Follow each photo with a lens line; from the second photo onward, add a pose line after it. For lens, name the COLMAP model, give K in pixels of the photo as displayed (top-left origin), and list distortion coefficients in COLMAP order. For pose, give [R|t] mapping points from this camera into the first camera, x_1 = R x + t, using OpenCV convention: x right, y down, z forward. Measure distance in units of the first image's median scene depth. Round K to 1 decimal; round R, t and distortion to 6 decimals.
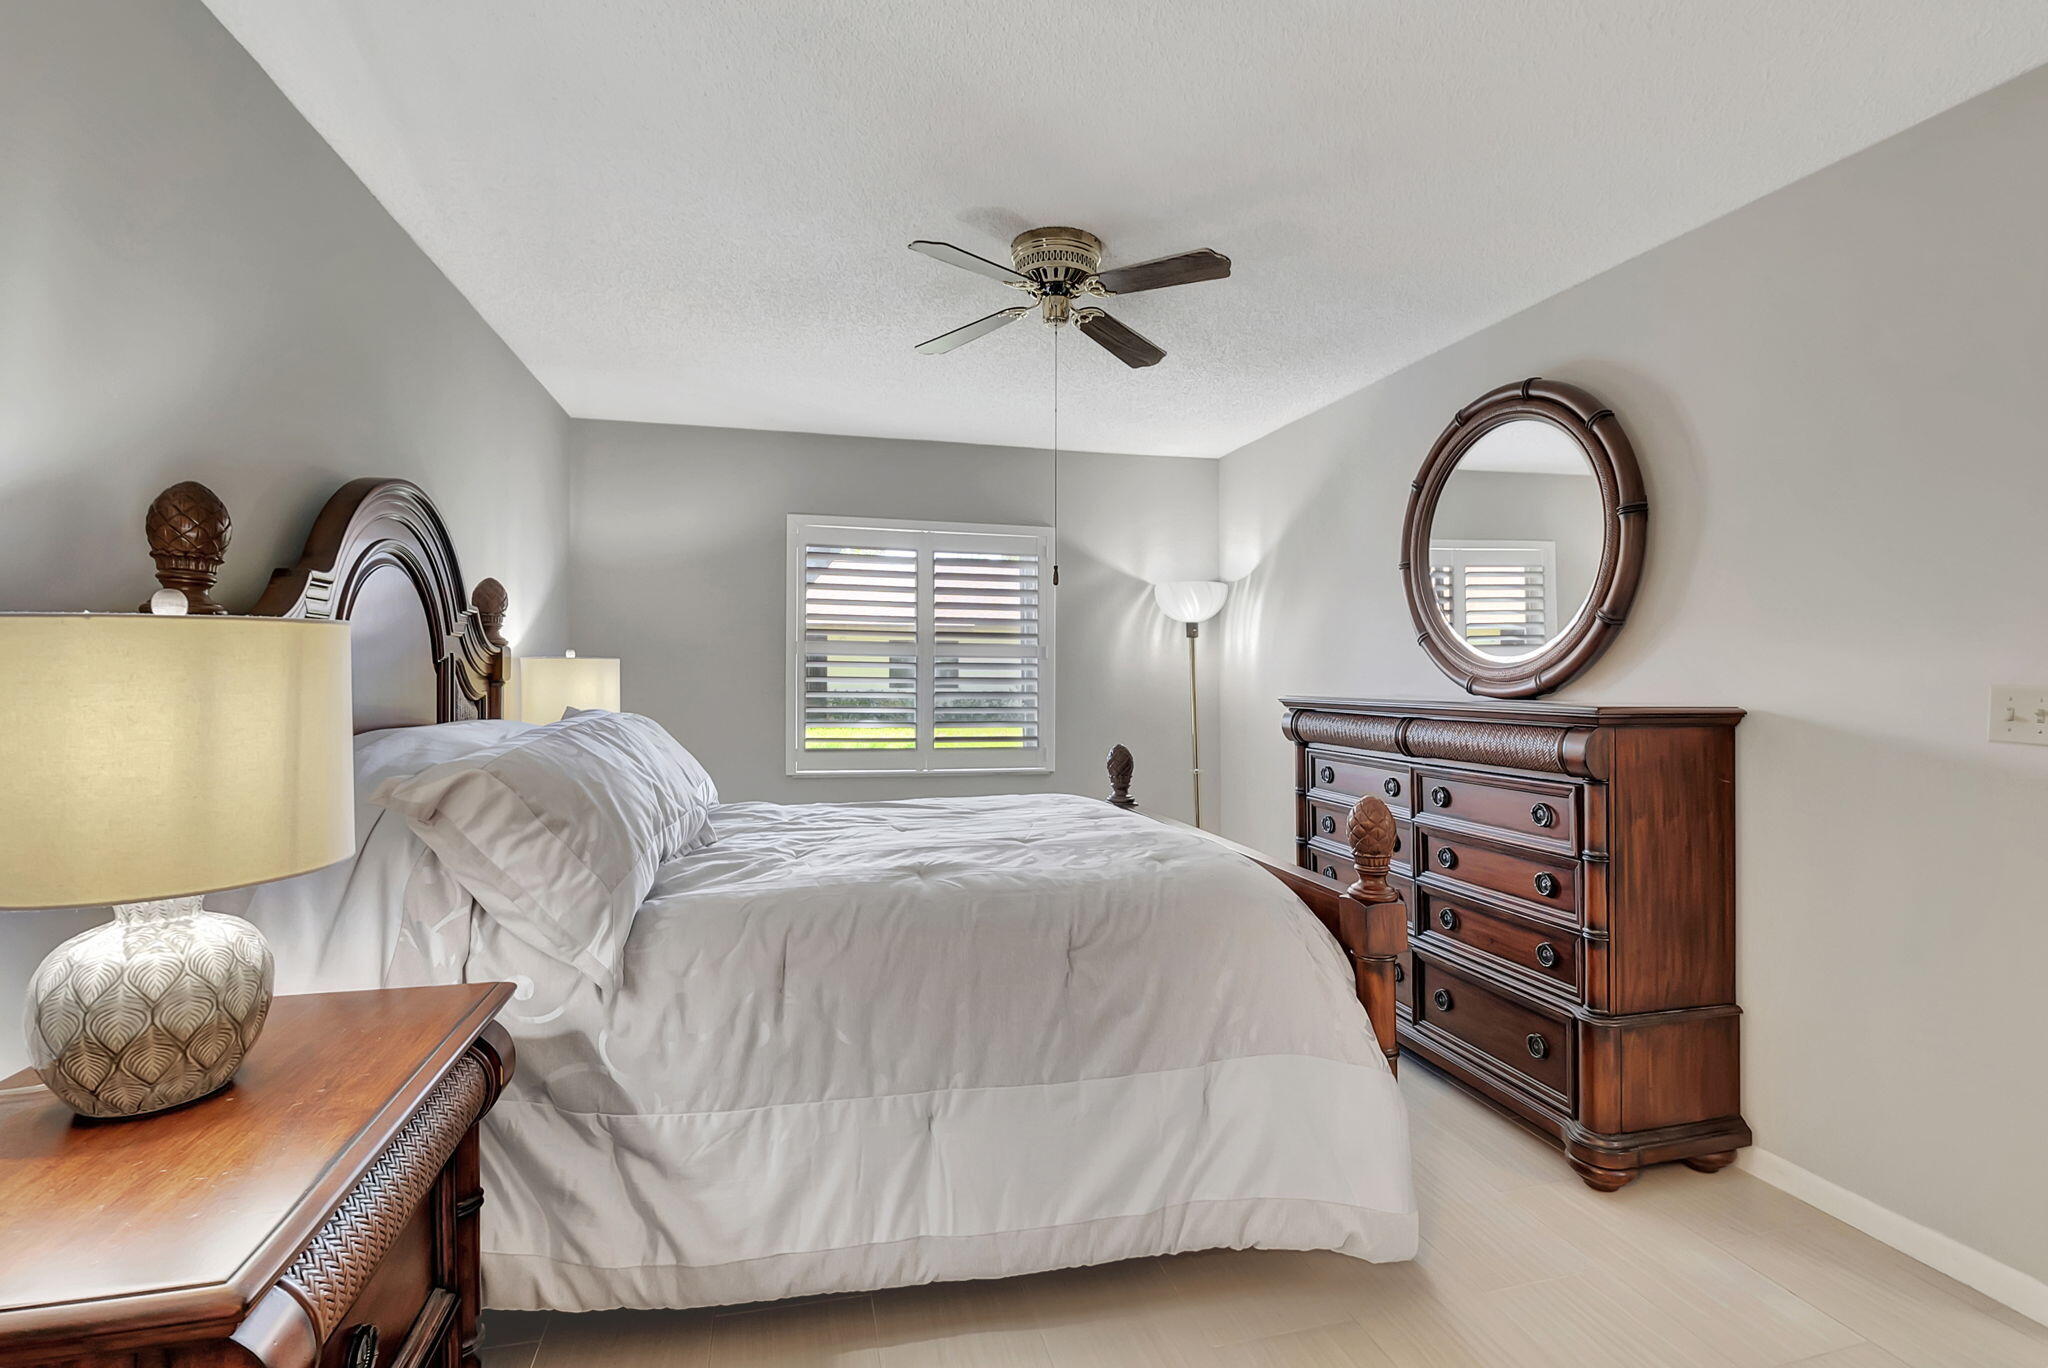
lens RADIAL K [[917.0, 0, 1027.9], [0, 917.0, 667.3], [0, 0, 1]] dist [-0.000419, 0.000054]
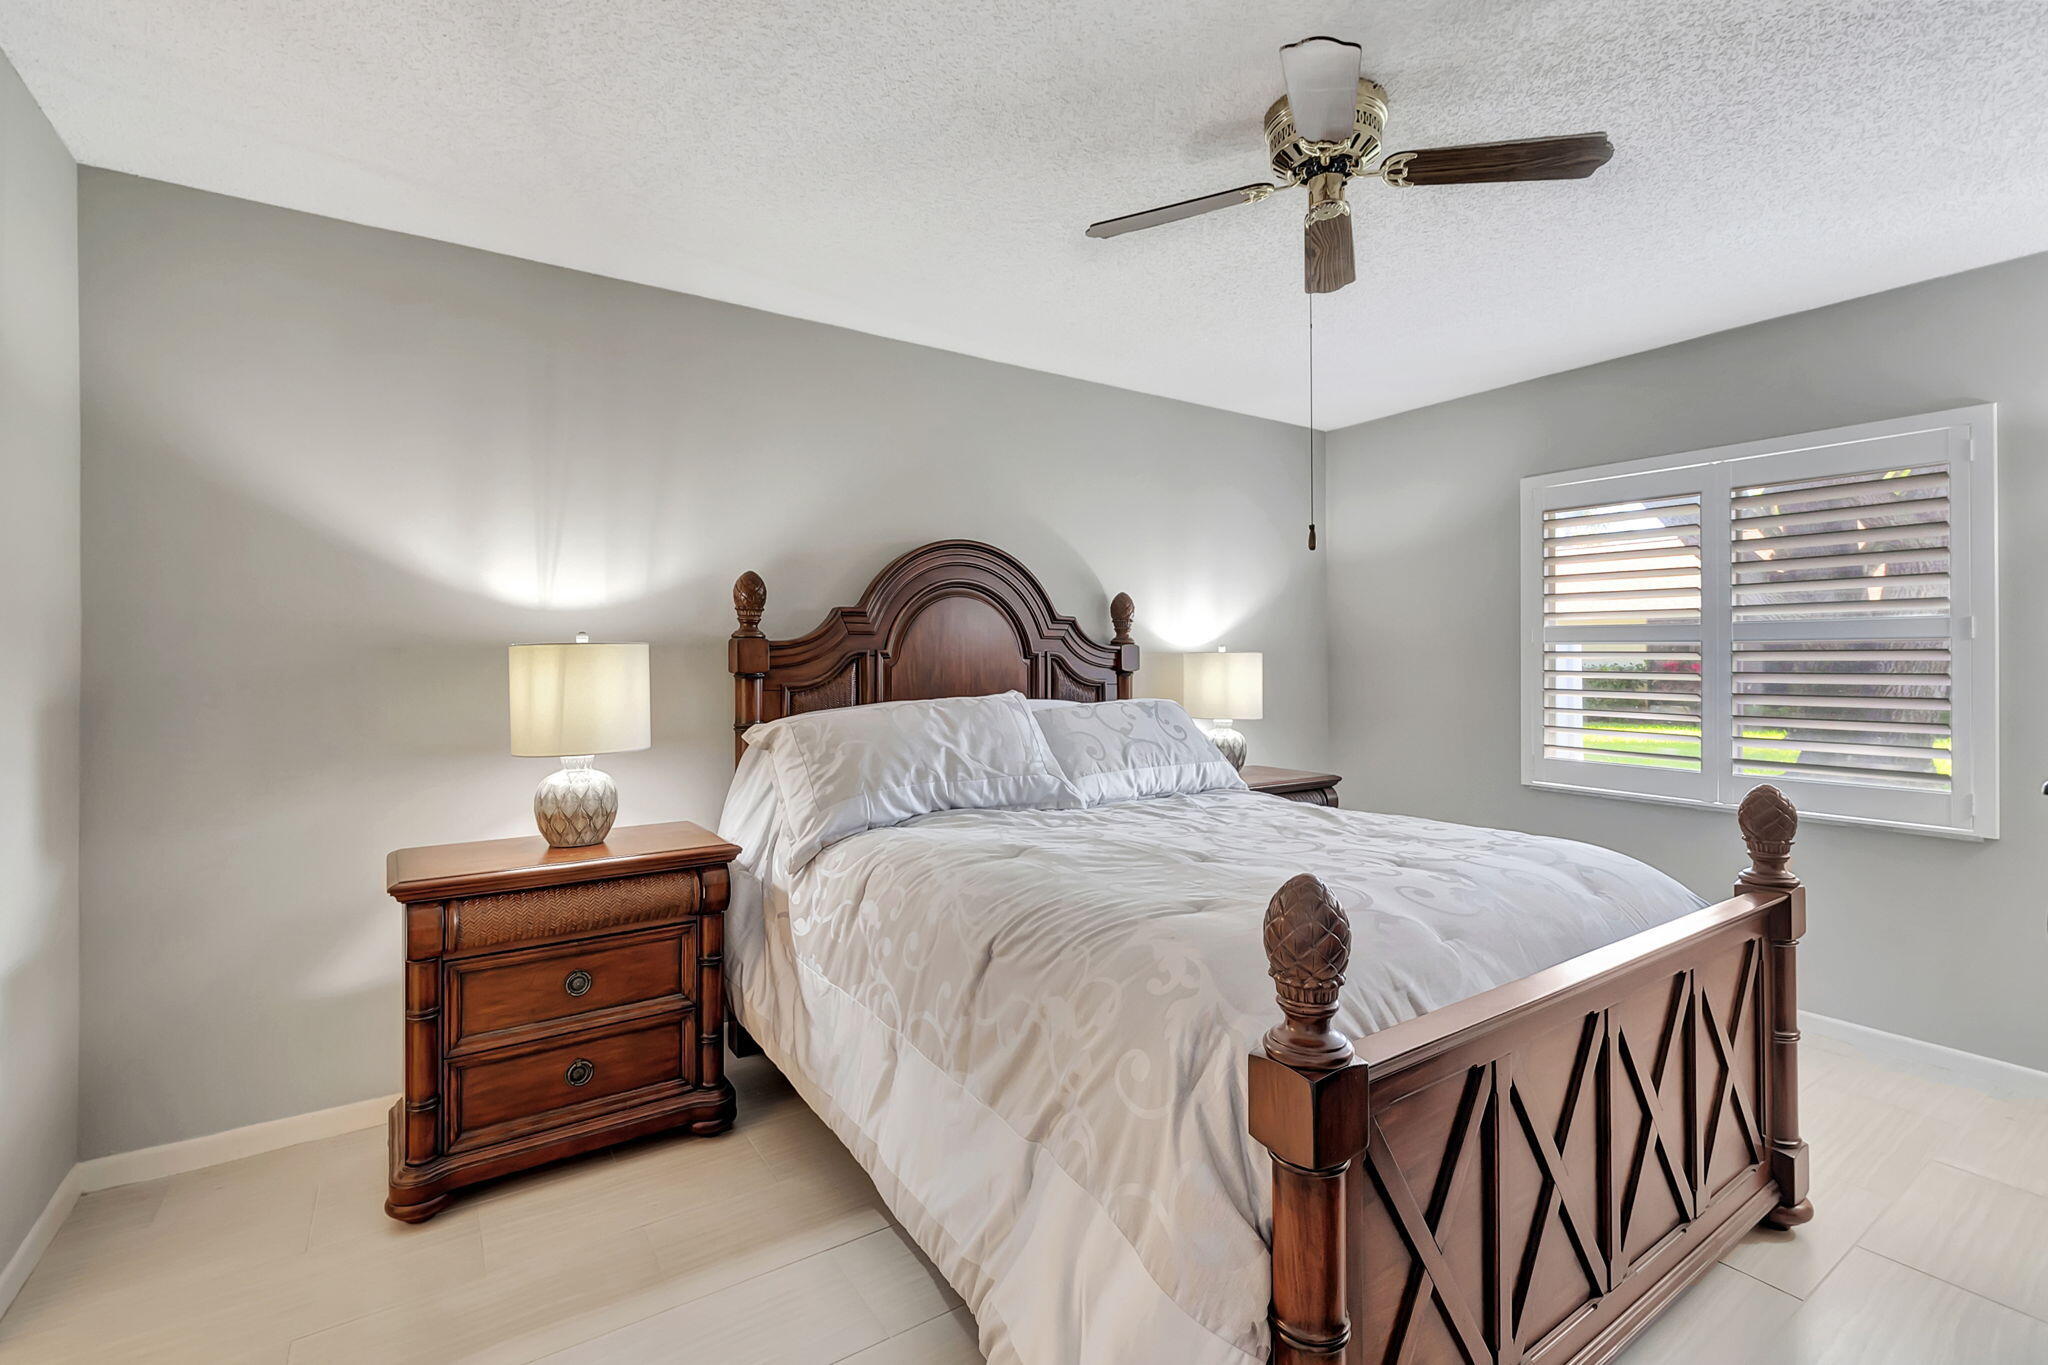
lens RADIAL K [[917.0, 0, 1027.9], [0, 917.0, 665.8], [0, 0, 1]] dist [-0.000419, 0.000054]
pose [[0.339551, -0.005673, -0.940571, 0.471485], [0.005765, 0.999976, -0.003950, 0.008296], [0.940570, -0.004081, 0.339575, 0.354299]]
